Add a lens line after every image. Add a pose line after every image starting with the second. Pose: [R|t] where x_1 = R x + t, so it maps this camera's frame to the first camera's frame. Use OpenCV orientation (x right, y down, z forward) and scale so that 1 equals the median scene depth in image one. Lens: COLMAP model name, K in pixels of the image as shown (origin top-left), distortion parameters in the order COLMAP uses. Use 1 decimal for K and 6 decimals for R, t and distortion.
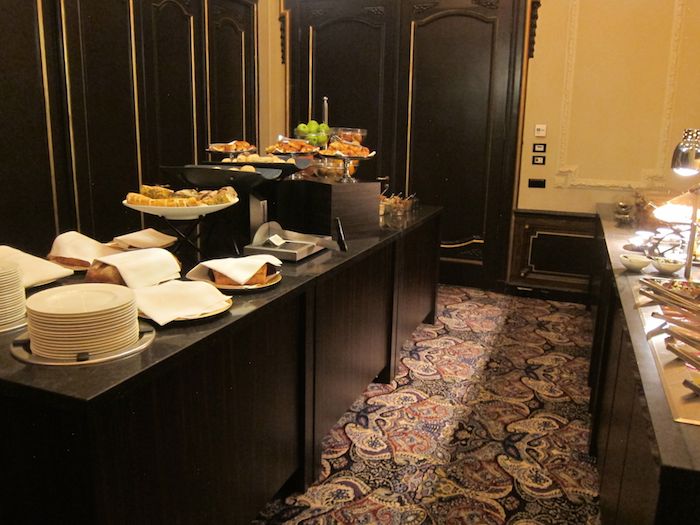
lens RADIAL K [[584.8, 0, 350.2], [0, 584.8, 262.9], [0, 0, 1]] dist [-0.066959, 0.031734]
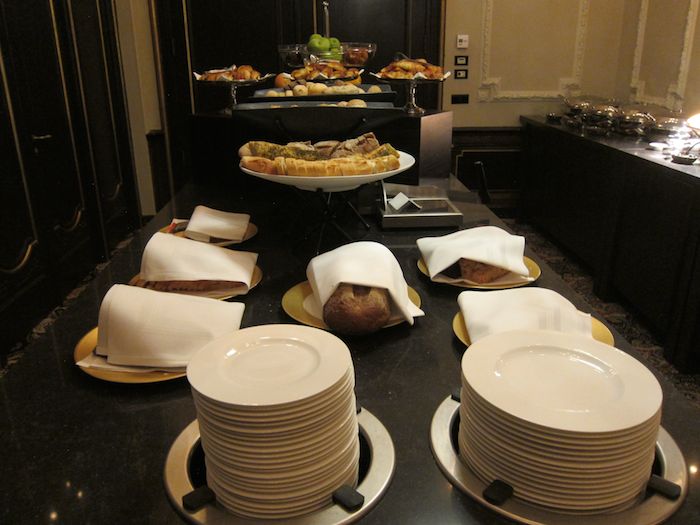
lens RADIAL K [[584.8, 0, 351.1], [0, 584.8, 262.6], [0, 0, 1]] dist [-0.066959, 0.031734]
pose [[0.930099, -0.154758, 0.333116, -0.381090], [0.109696, 0.982553, 0.150188, -0.068040], [-0.350547, -0.103148, 0.930848, 0.282387]]
